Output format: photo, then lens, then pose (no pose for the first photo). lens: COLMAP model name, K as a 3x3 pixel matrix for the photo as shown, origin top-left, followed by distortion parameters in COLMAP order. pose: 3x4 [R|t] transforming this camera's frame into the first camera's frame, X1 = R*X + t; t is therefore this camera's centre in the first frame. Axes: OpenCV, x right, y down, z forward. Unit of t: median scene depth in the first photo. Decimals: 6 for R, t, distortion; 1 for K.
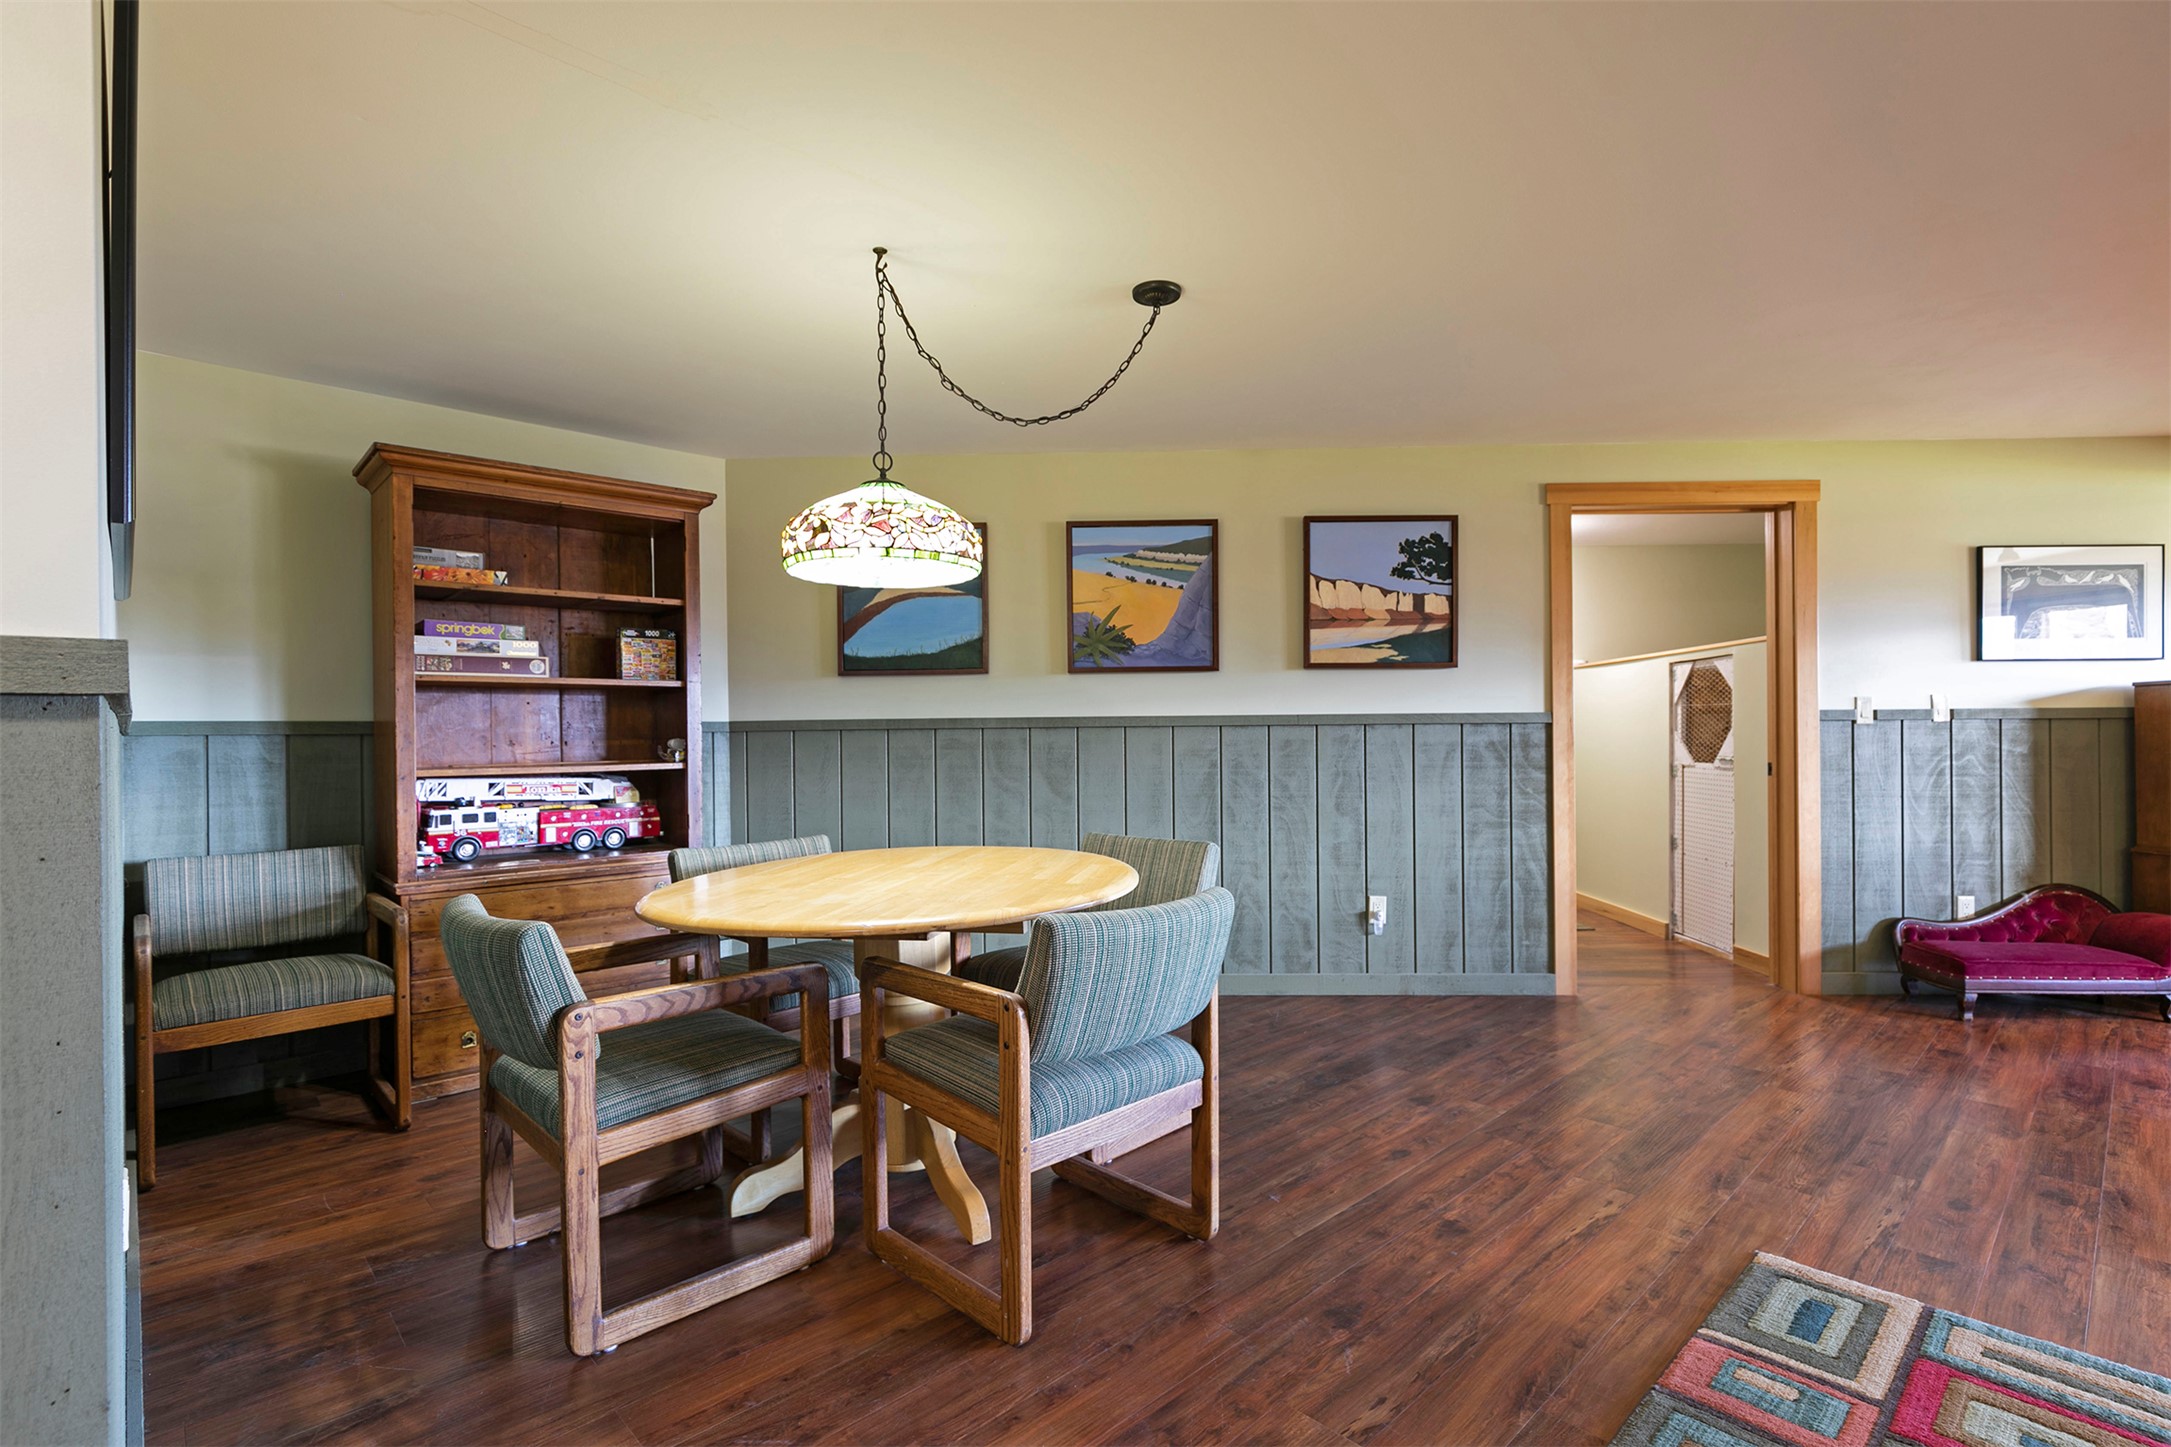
lens RADIAL K [[1008.6, 0, 1090.5], [0, 1008.6, 733.0], [0, 0, 1]] dist [-0.002335, 0.000965]
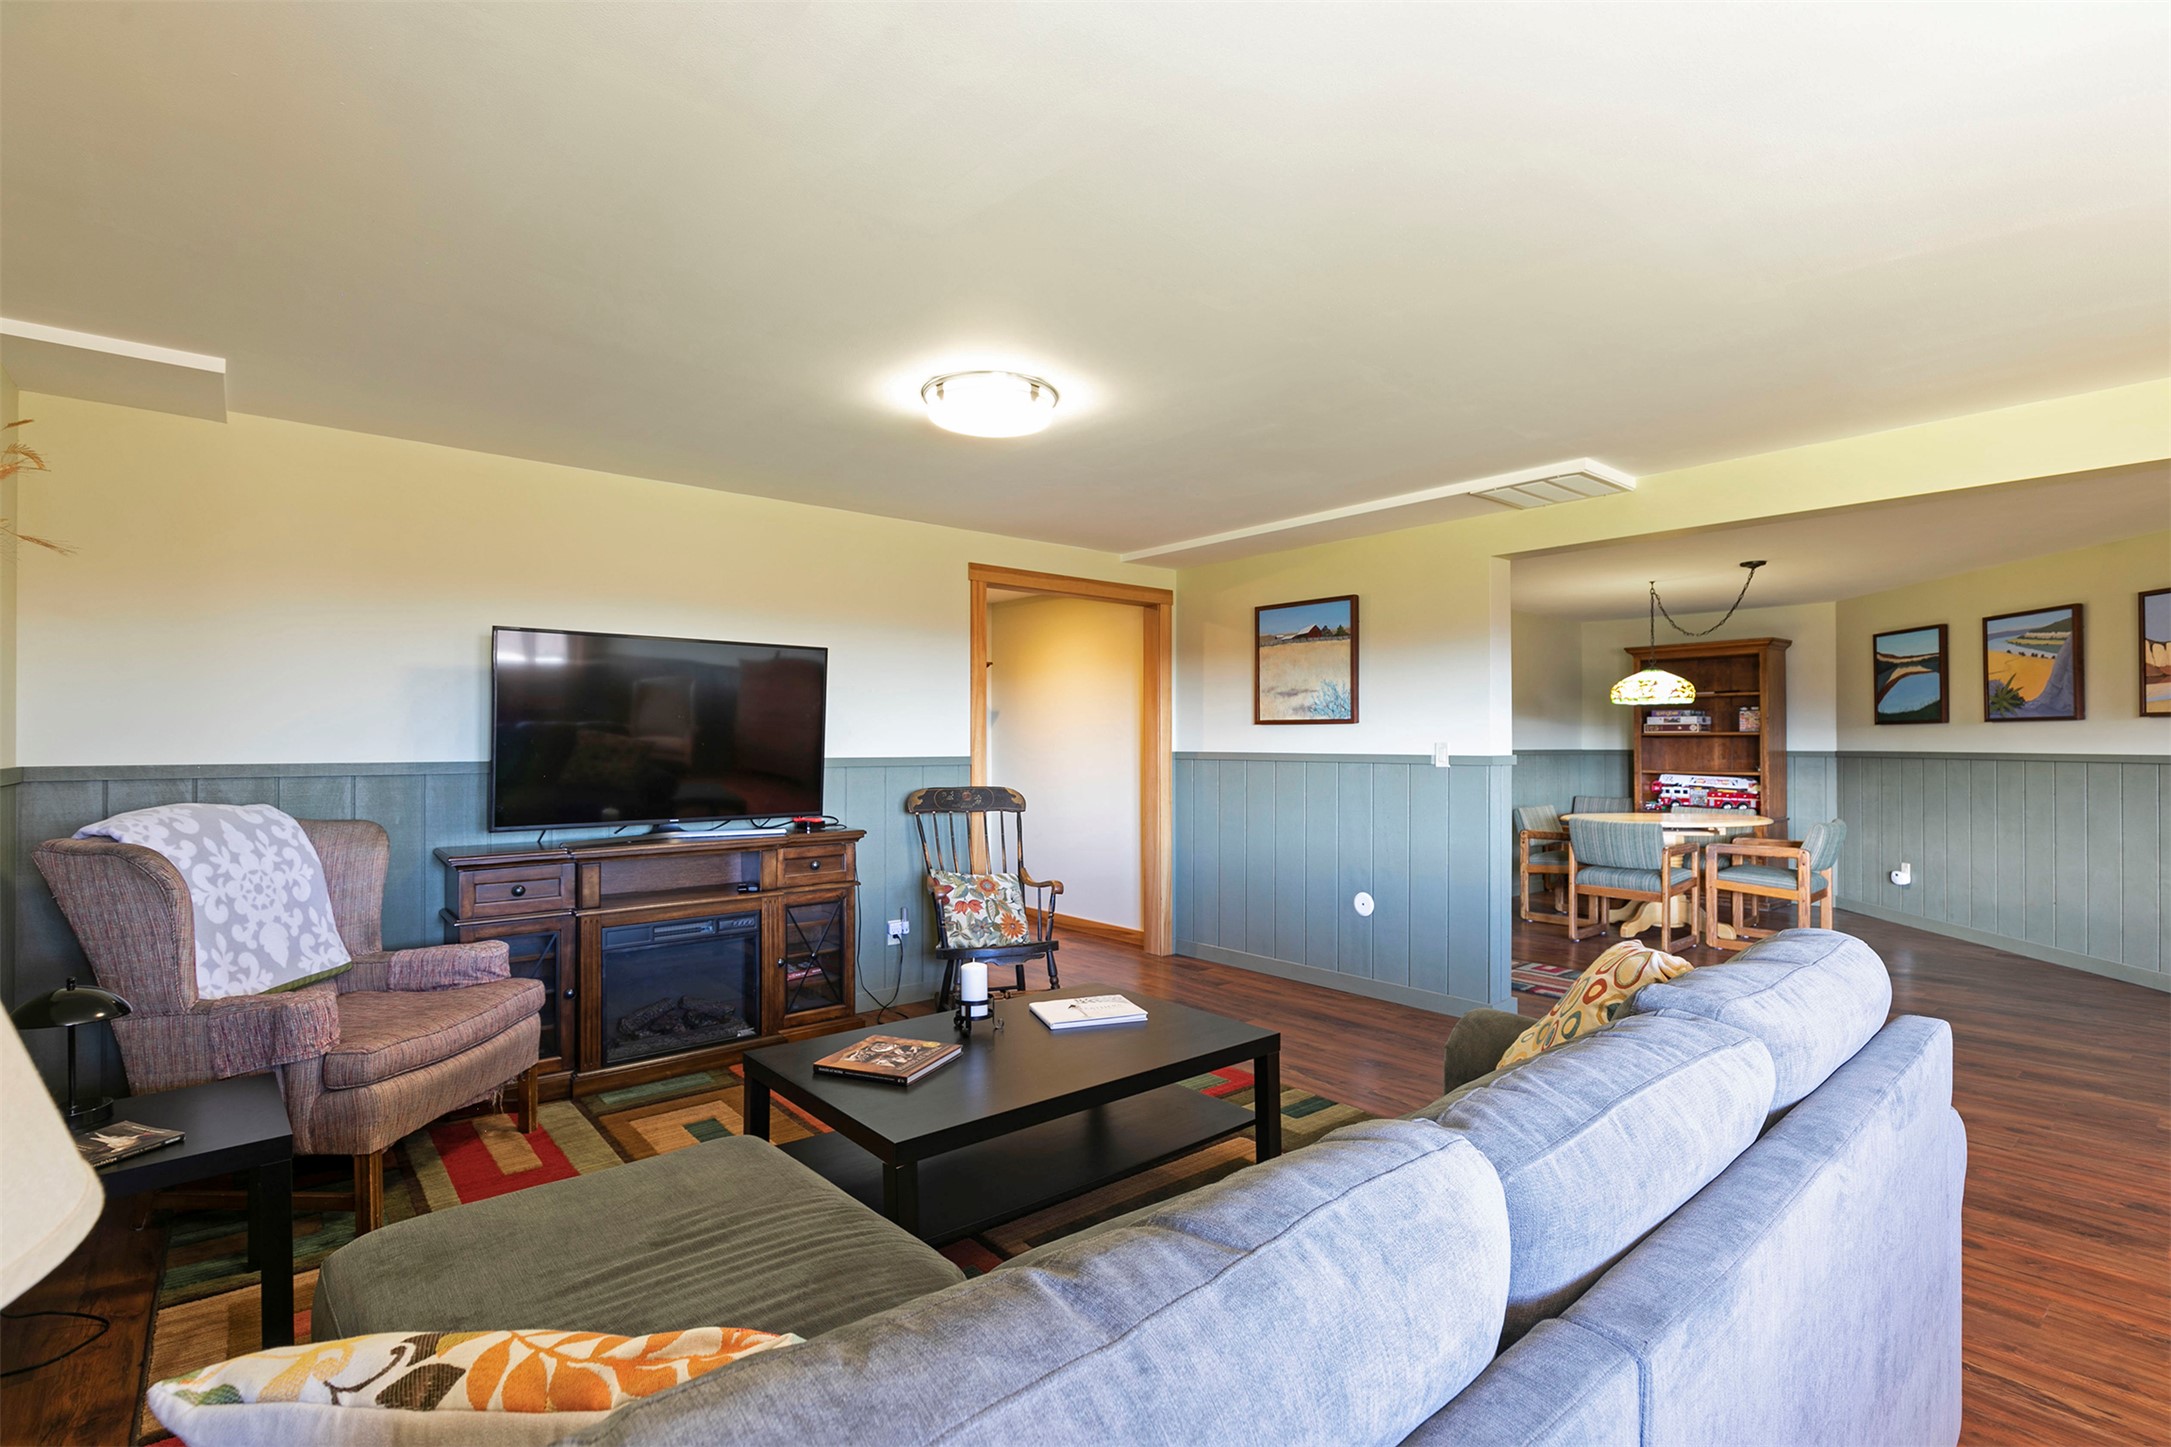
lens RADIAL K [[1008.6, 0, 1068.2], [0, 1008.6, 733.9], [0, 0, 1]] dist [-0.002335, 0.000965]
pose [[-0.076189, 0.001637, -0.997092, 1.520973], [0.000157, 0.999999, 0.001629, -0.045379], [0.997093, -0.000032, -0.076189, -0.201590]]
